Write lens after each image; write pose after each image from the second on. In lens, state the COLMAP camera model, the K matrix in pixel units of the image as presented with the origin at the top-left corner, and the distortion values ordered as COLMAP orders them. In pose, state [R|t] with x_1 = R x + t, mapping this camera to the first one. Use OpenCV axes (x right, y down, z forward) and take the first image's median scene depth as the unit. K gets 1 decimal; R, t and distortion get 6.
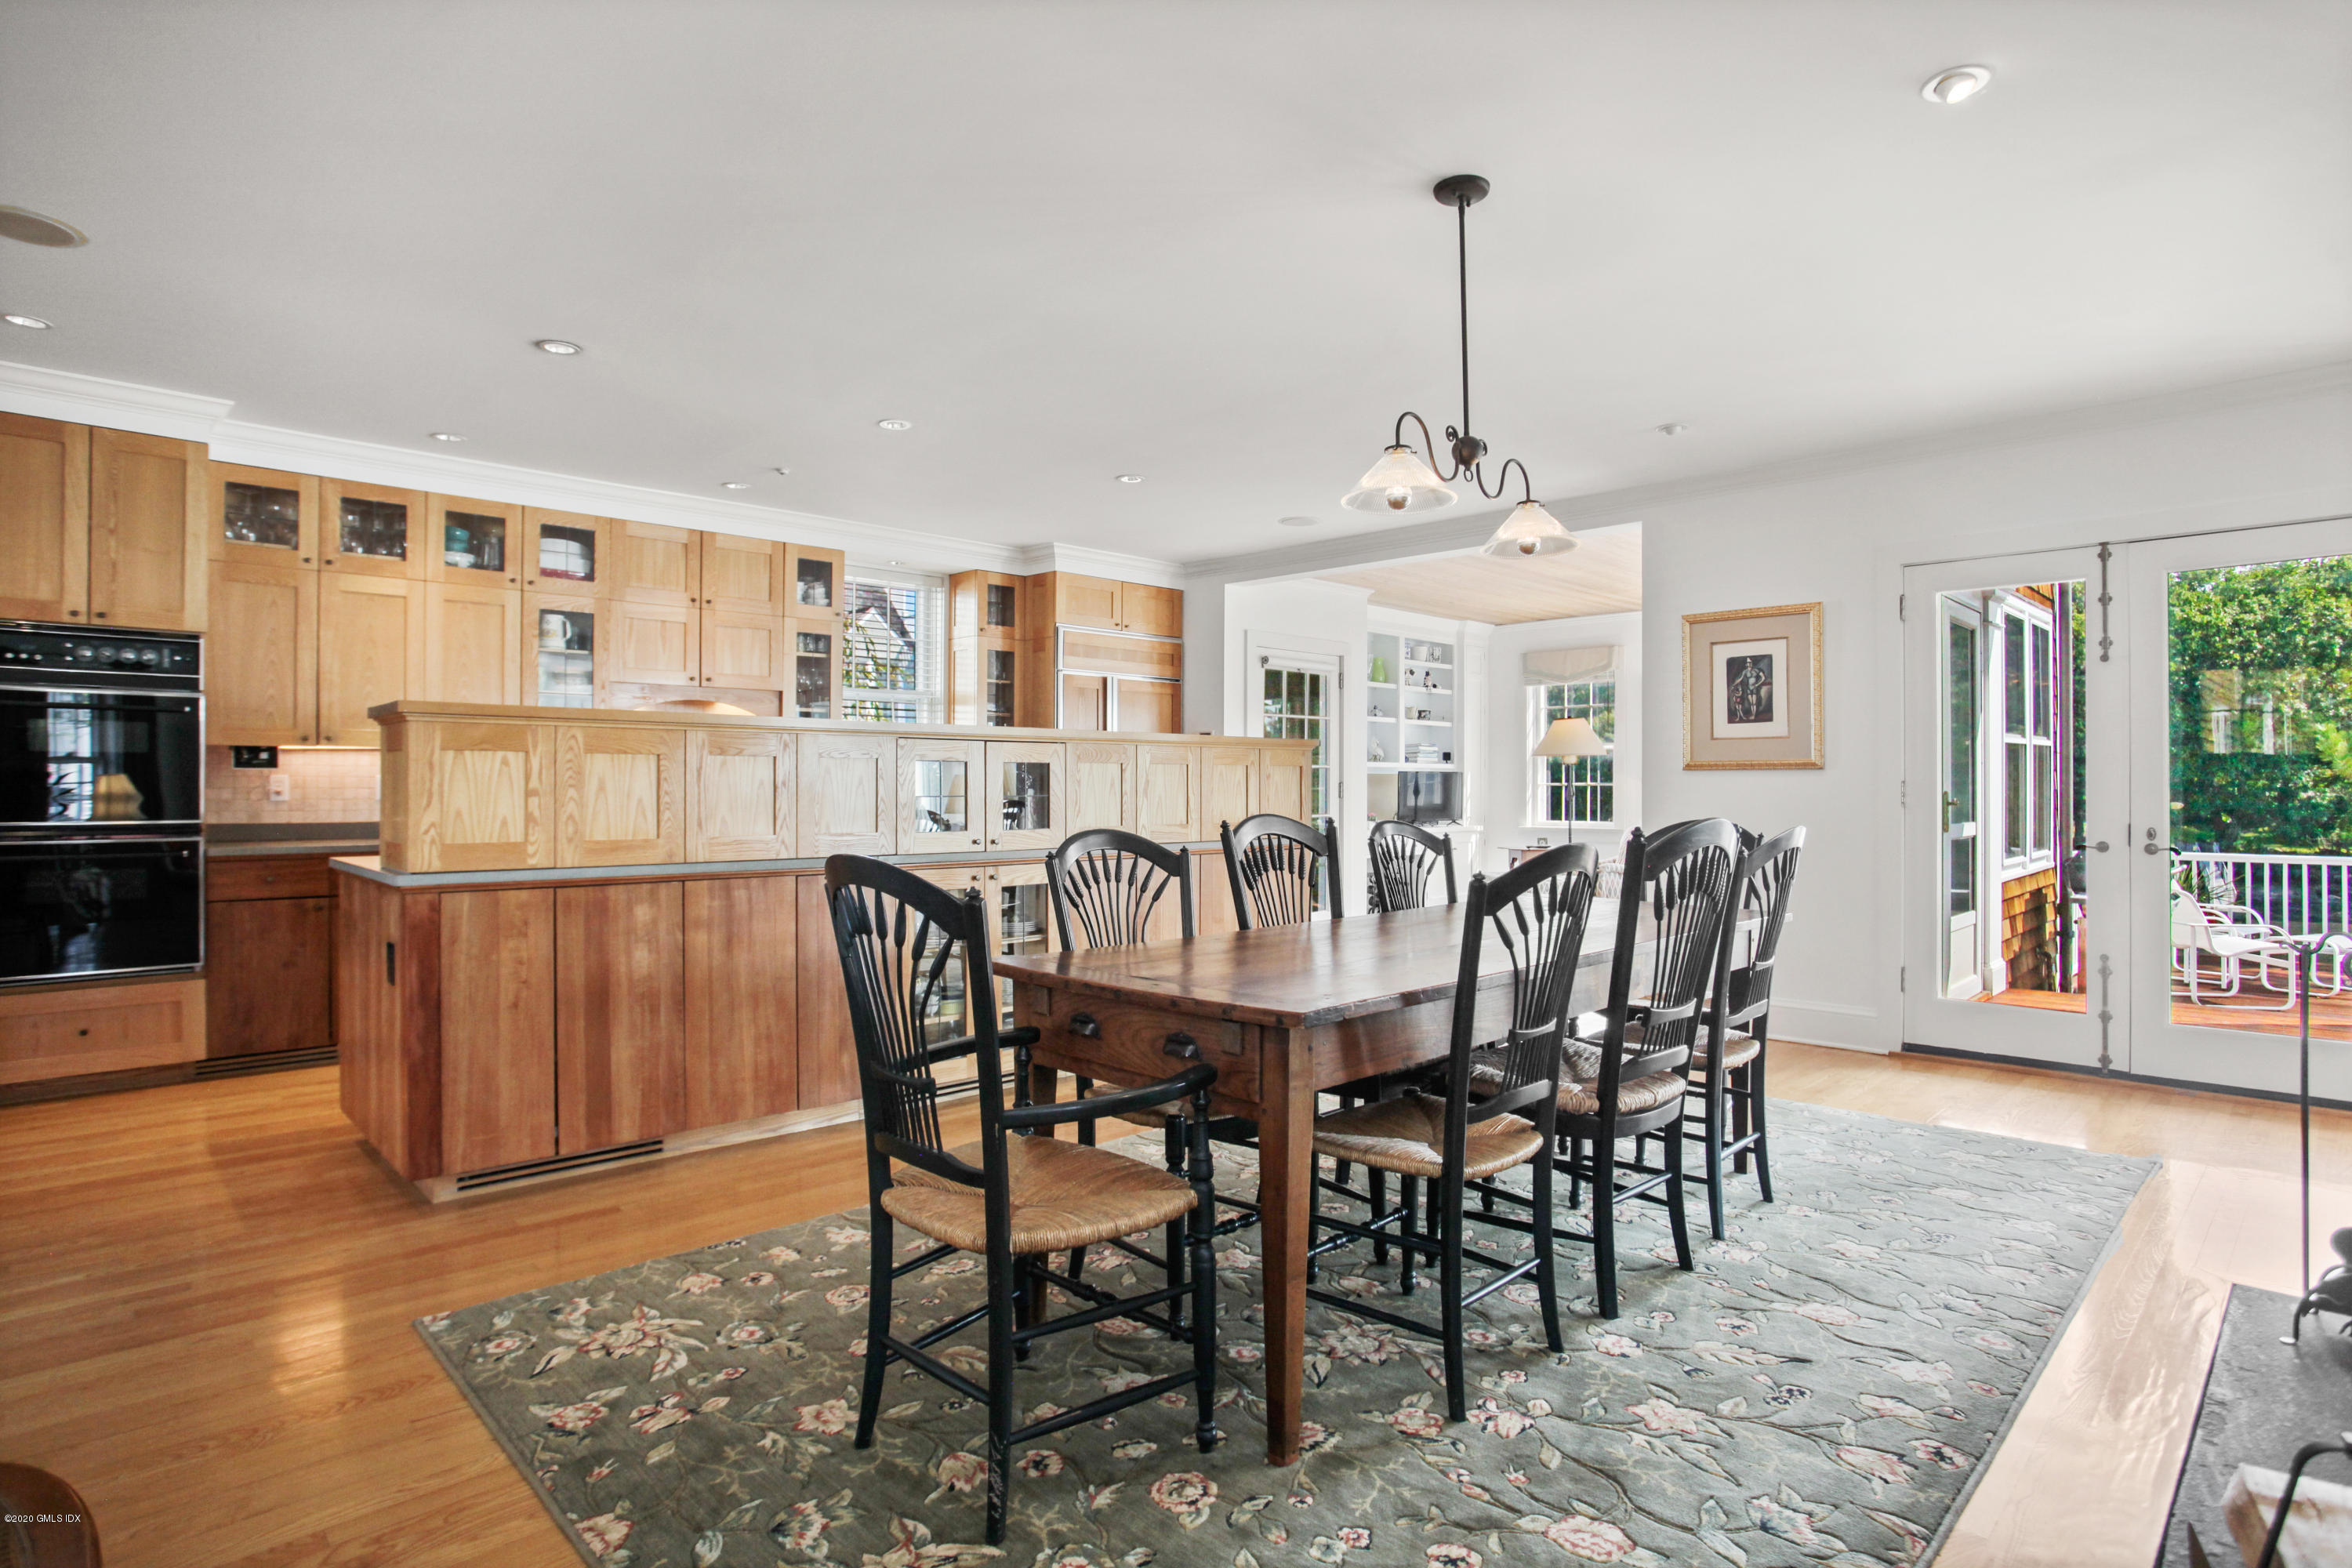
lens RADIAL K [[1211.7, 0, 1180.8], [0, 1211.7, 800.5], [0, 0, 1]] dist [-0.073977, 0.032052]
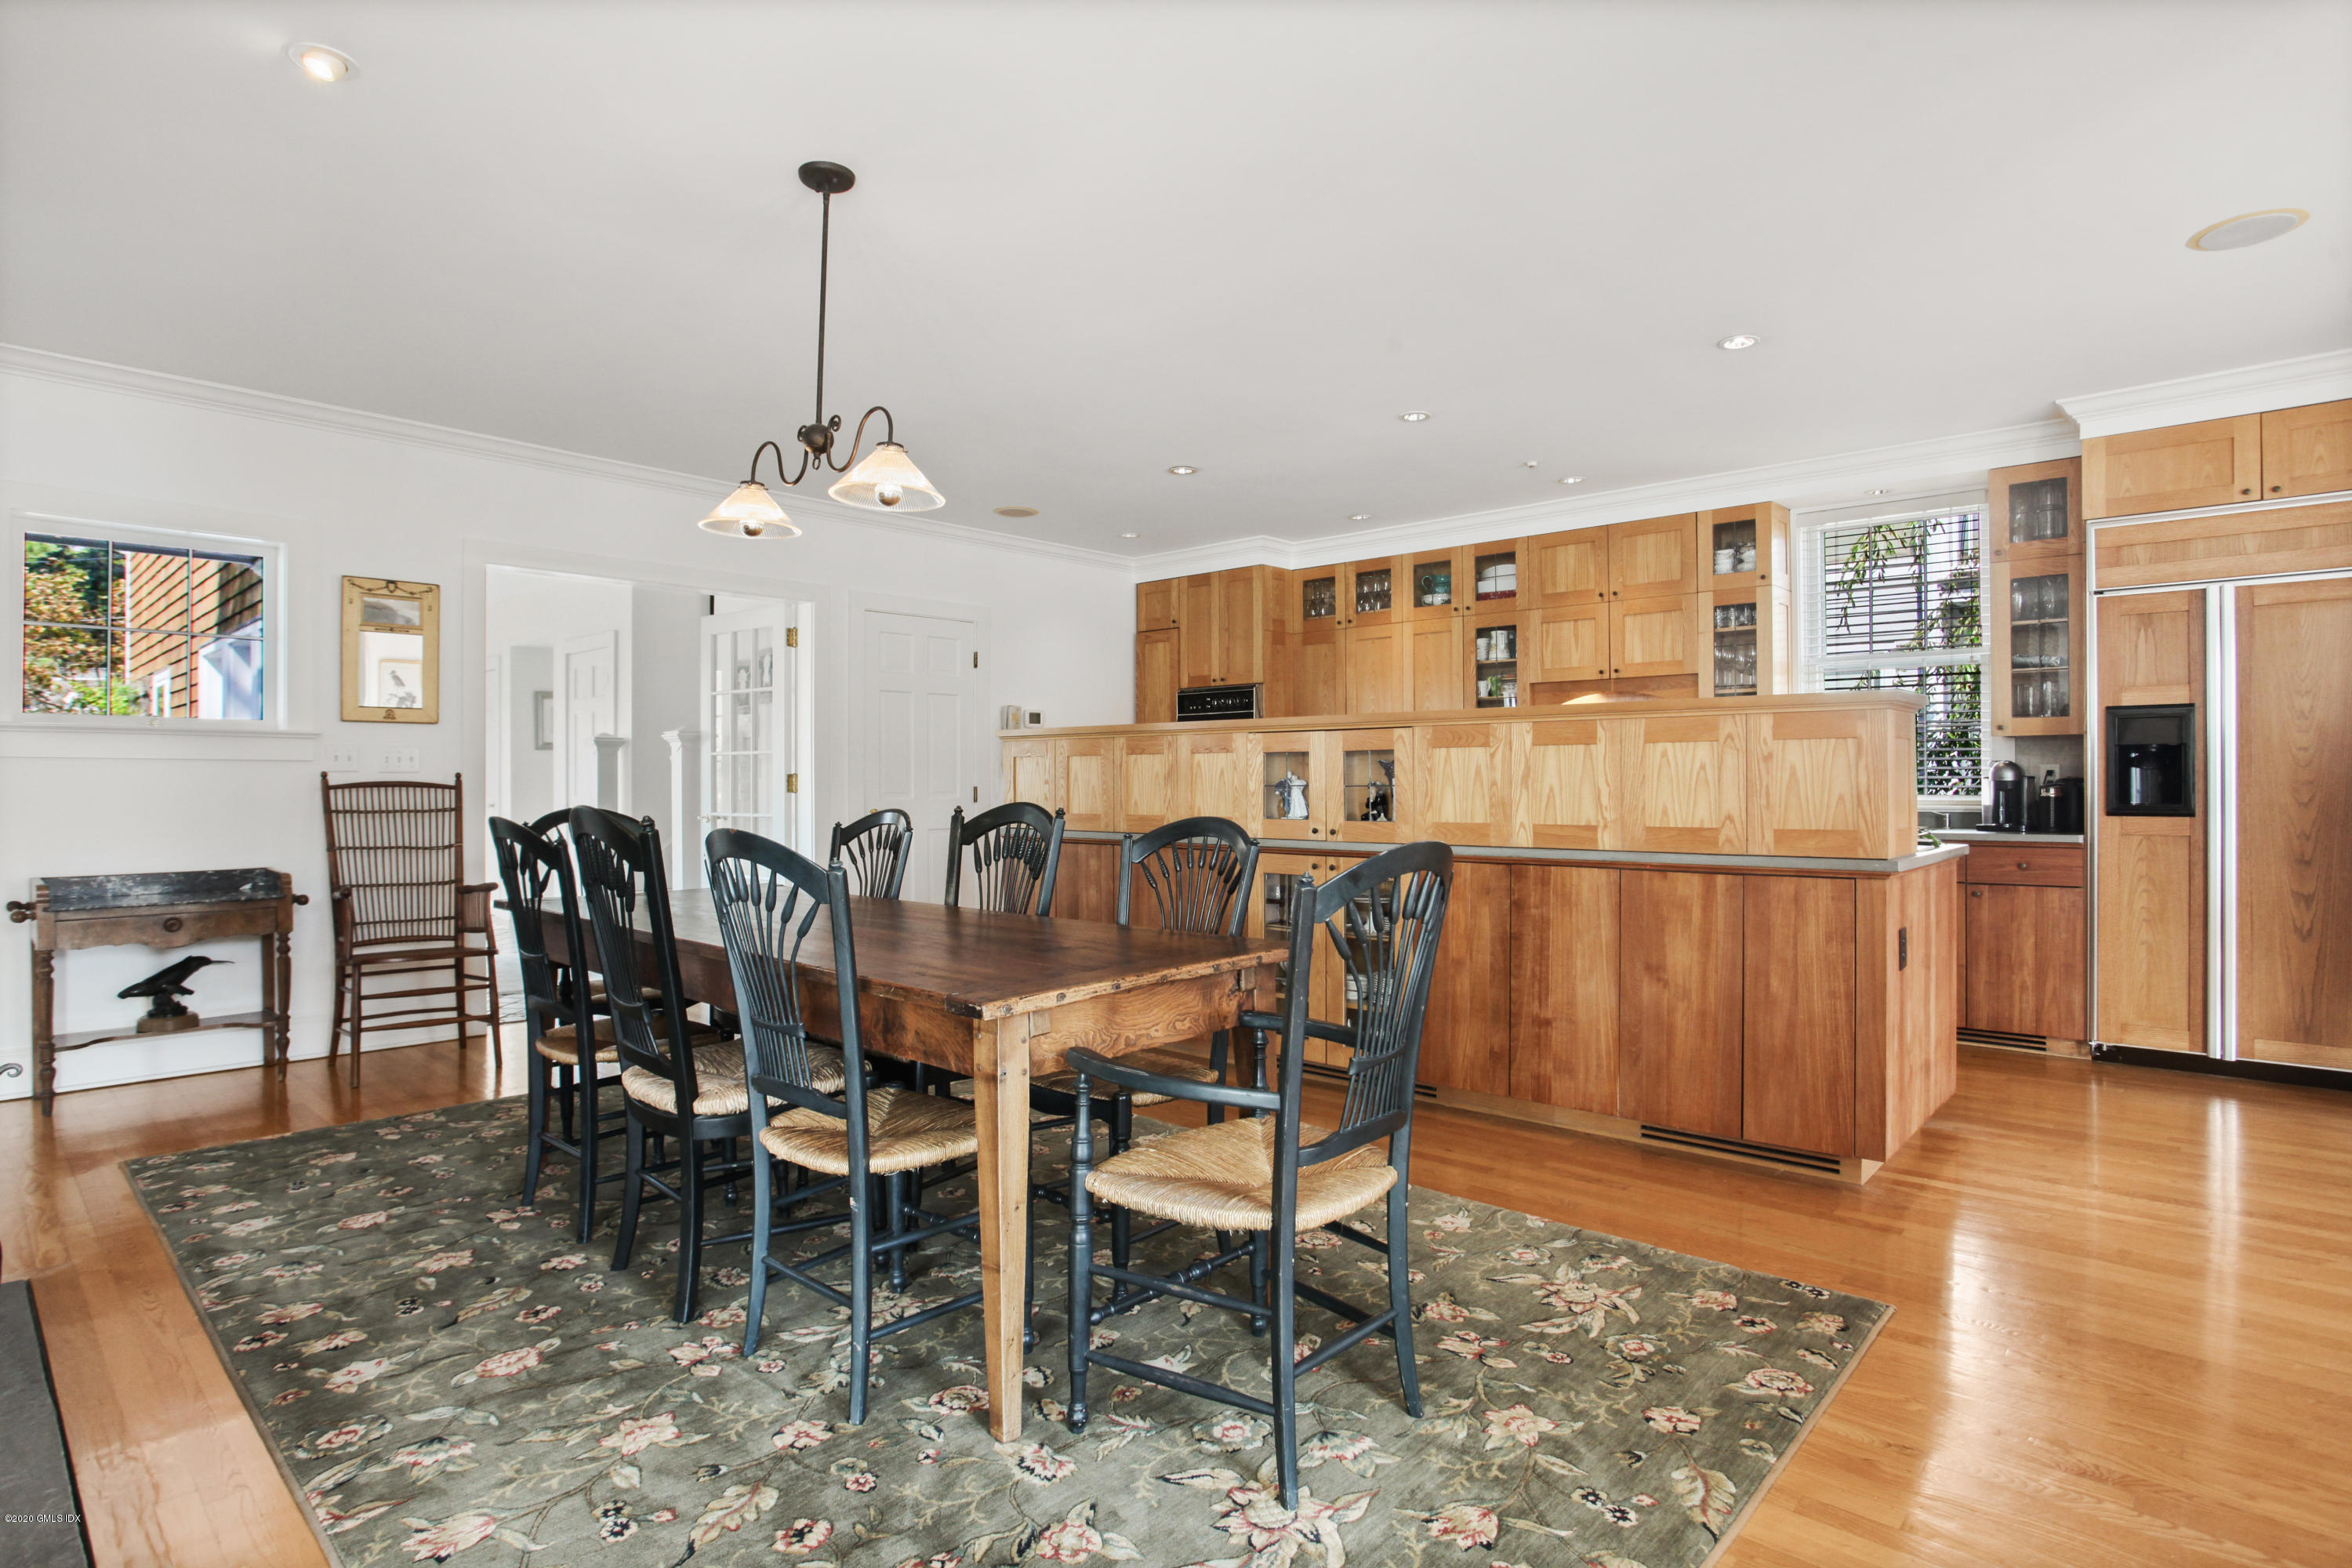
lens RADIAL K [[1214.6, 0, 1179.9], [0, 1214.6, 784.2], [0, 0, 1]] dist [-0.074445, 0.032023]
pose [[0.042563, -0.001700, -0.999092, 0.735581], [-0.007739, 0.999968, -0.002031, -0.001334], [0.999064, 0.007818, 0.042549, 0.737851]]
